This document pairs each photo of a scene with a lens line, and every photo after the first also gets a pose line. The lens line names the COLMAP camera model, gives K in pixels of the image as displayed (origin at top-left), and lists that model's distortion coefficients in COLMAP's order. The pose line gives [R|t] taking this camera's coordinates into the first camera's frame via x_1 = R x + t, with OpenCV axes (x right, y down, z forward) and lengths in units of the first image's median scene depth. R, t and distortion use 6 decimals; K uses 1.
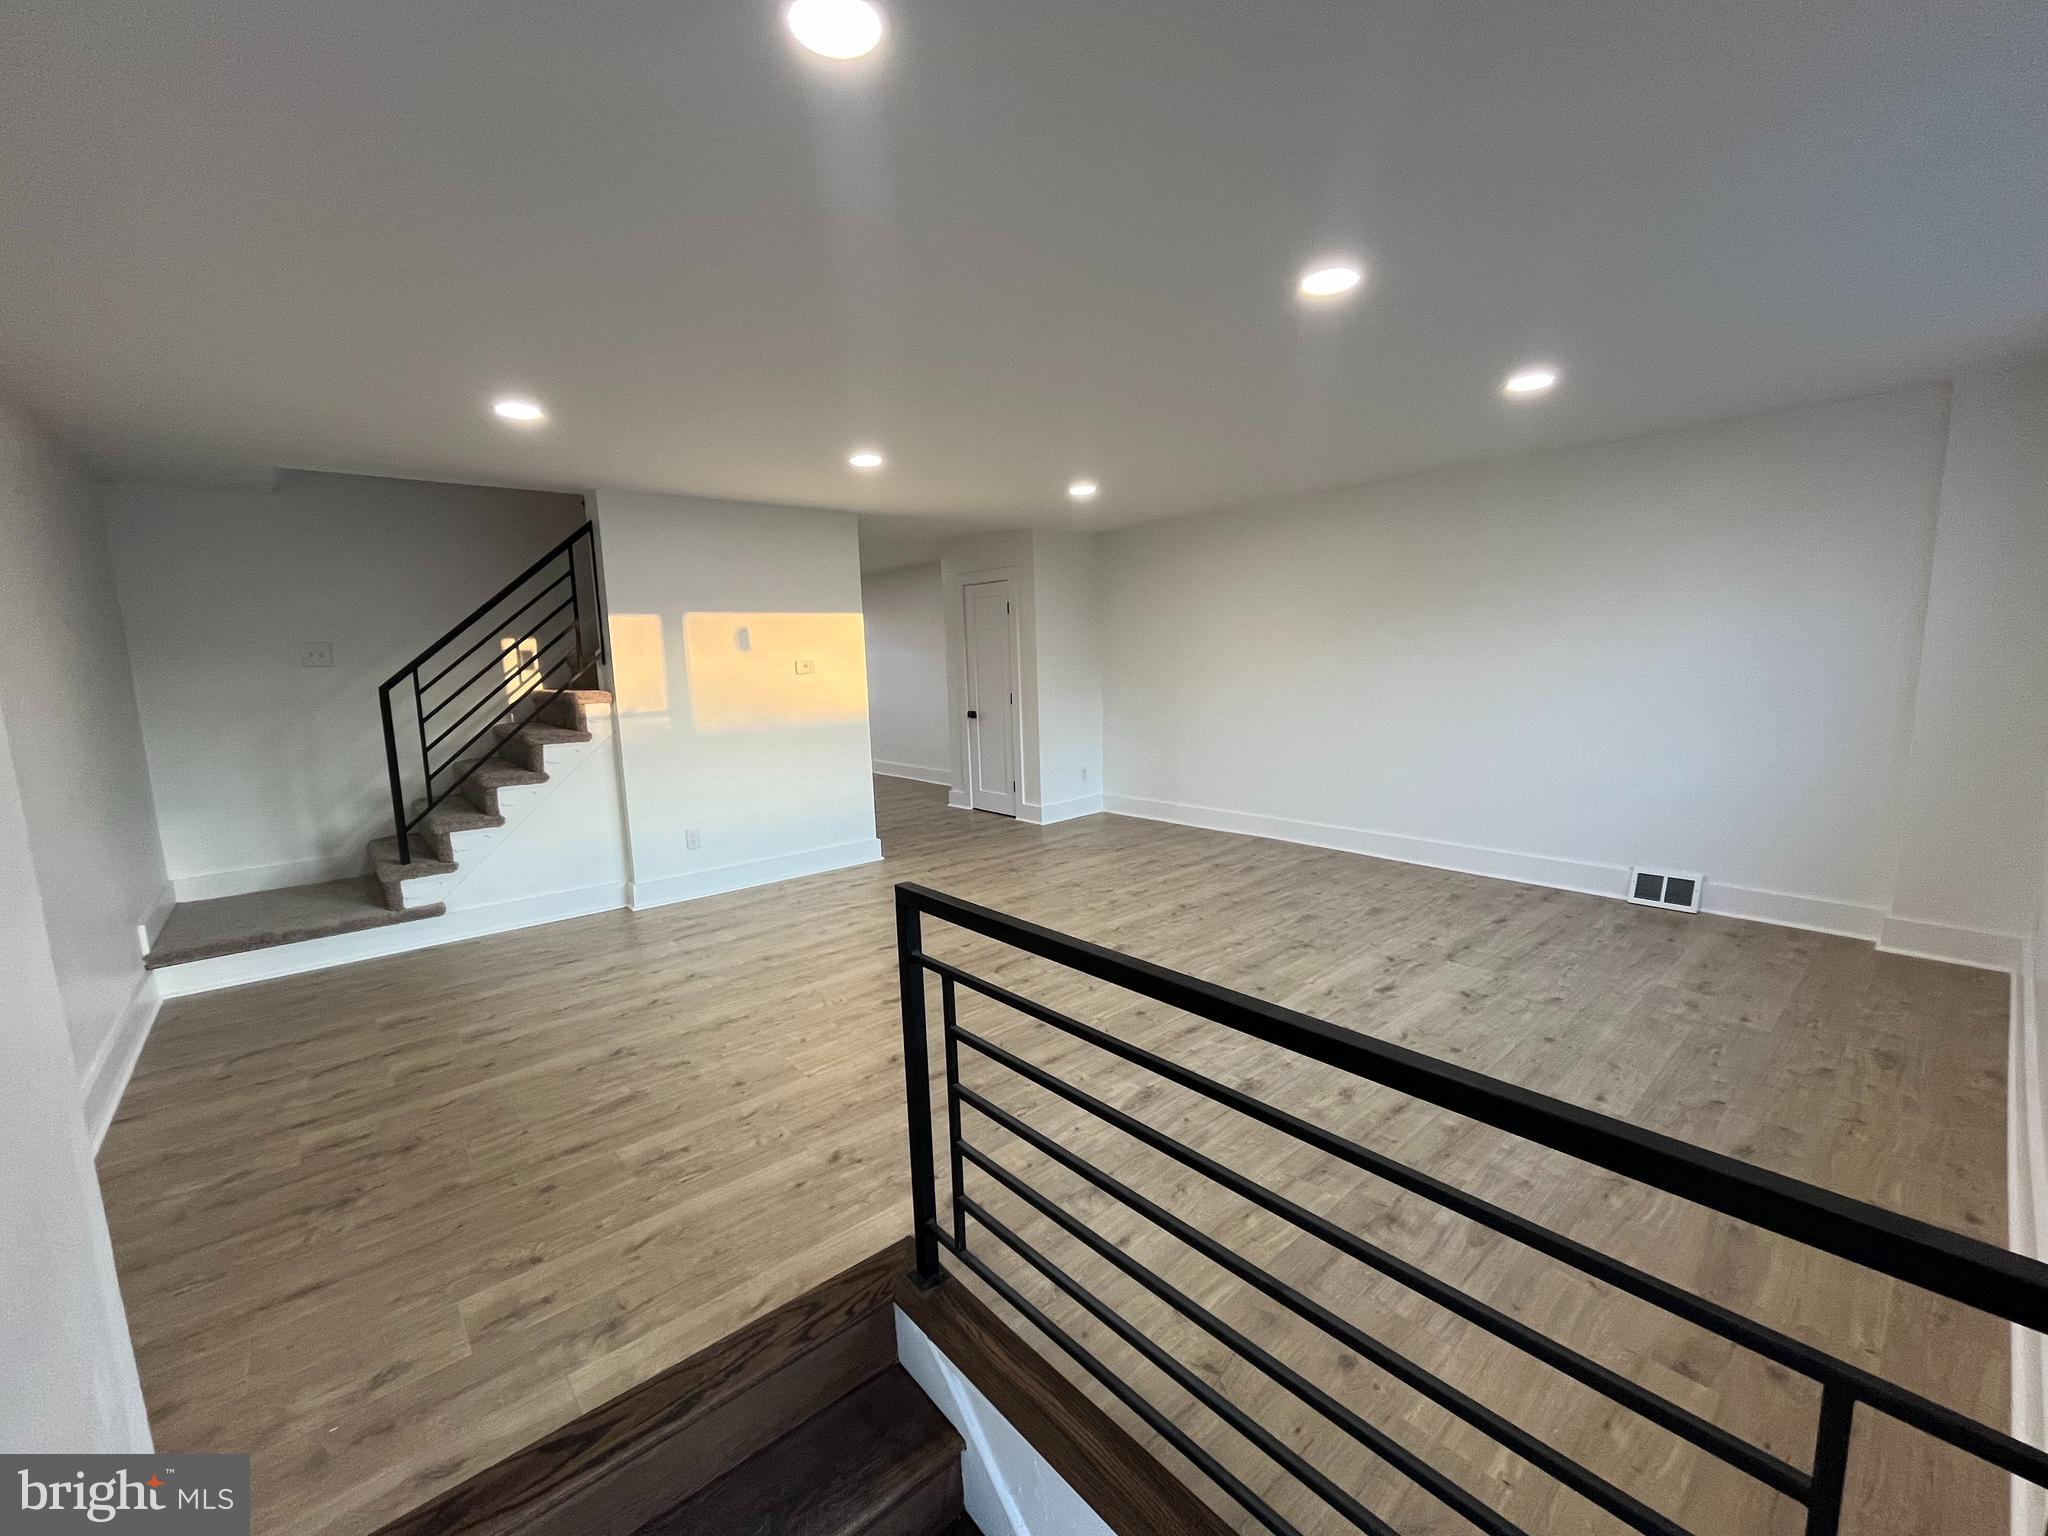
lens RADIAL K [[837.2, 0, 1022.6], [0, 837.2, 770.2], [0, 0, 1]] dist [-0.000893, 0.000030]
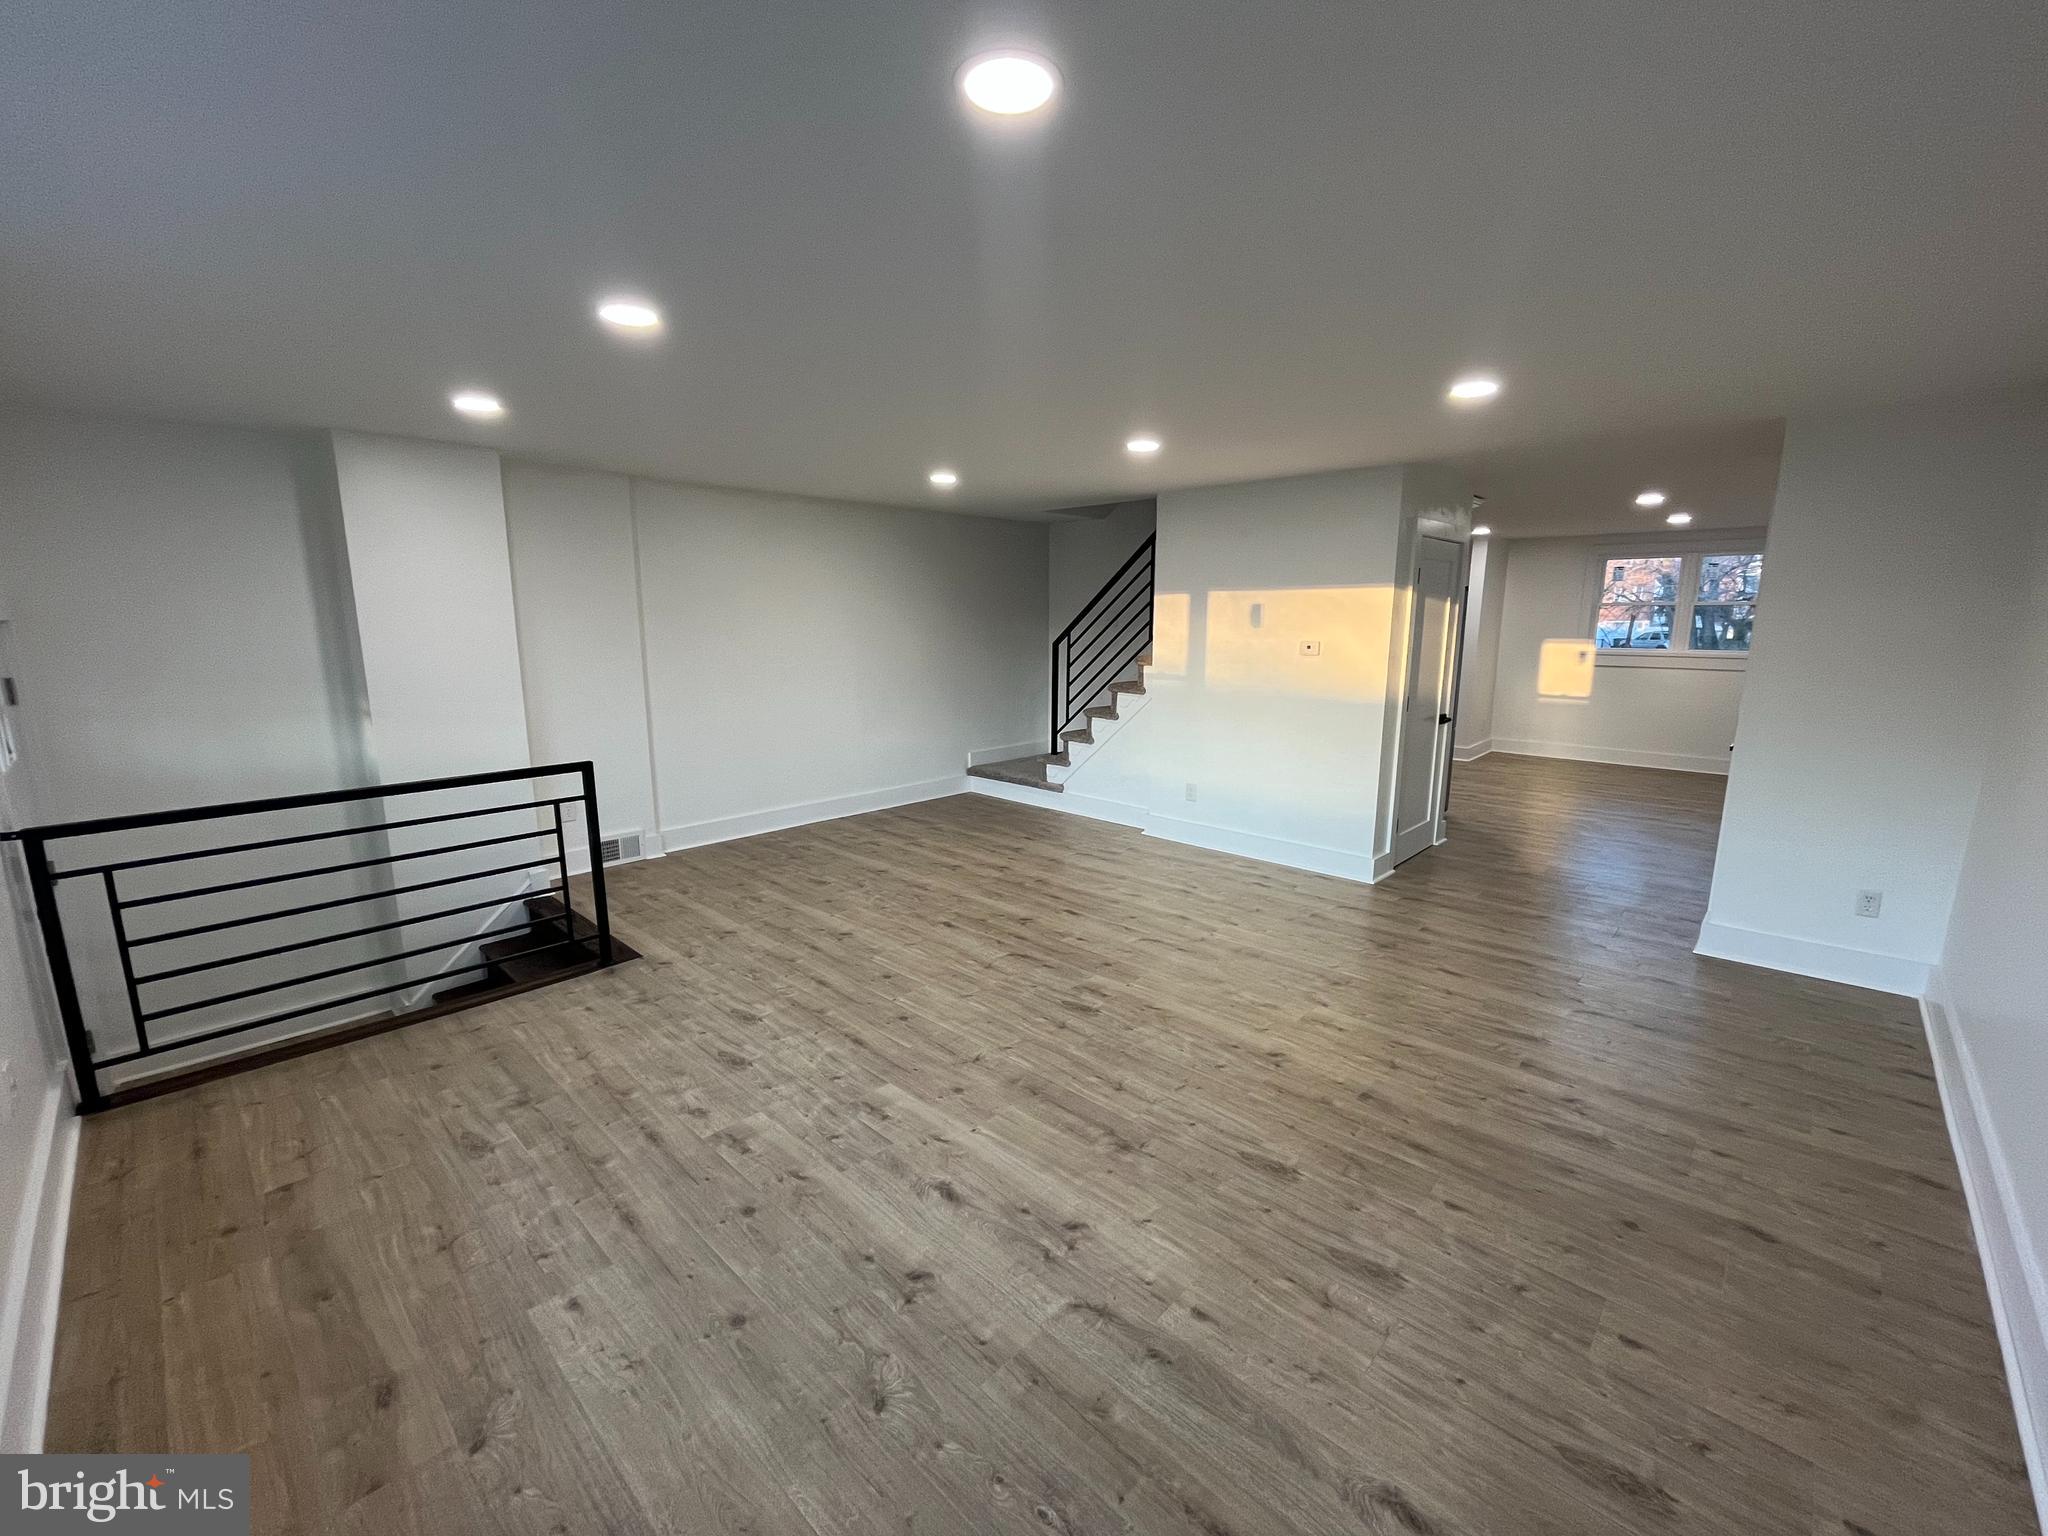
lens RADIAL K [[837.2, 0, 1022.6], [0, 837.2, 770.2], [0, 0, 1]] dist [-0.000893, 0.000030]
pose [[0.097272, 0.210259, -0.972795, 0.834117], [-0.140403, 0.970554, 0.195735, -0.167578], [0.985305, 0.117543, 0.123928, 0.767033]]
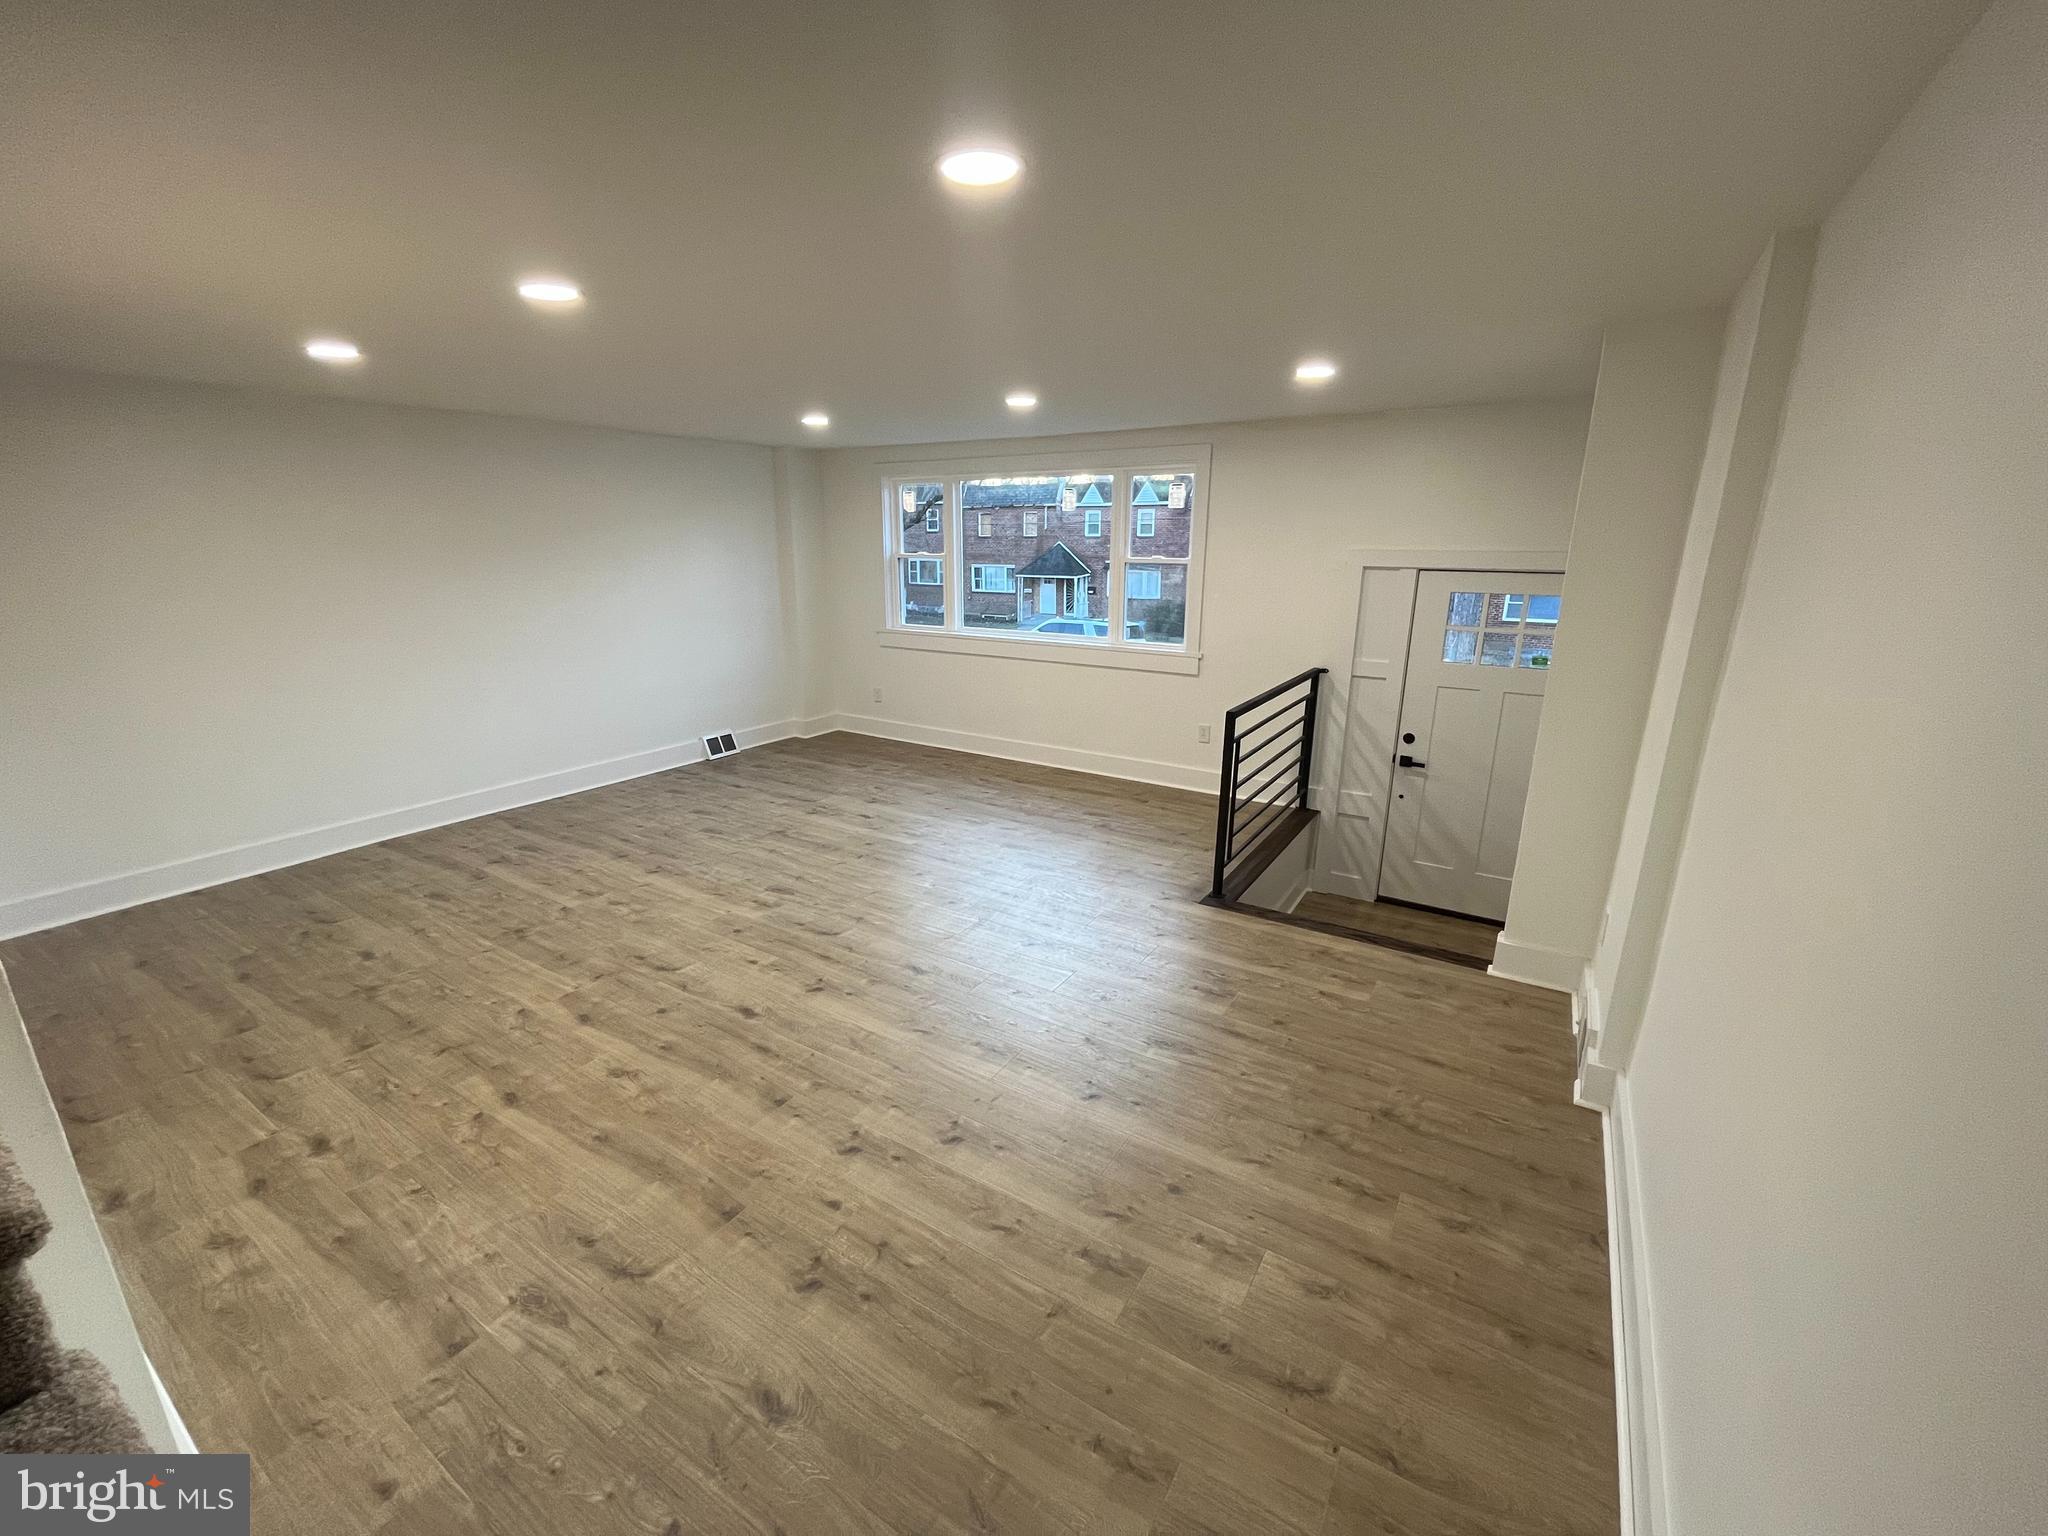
lens RADIAL K [[837.2, 0, 1022.6], [0, 837.2, 770.2], [0, 0, 1]] dist [-0.000893, 0.000030]
pose [[-0.285006, -0.229751, 0.930584, -0.871115], [0.141252, 0.950183, 0.277850, -0.169539], [-0.948061, 0.210636, -0.238355, 0.881646]]
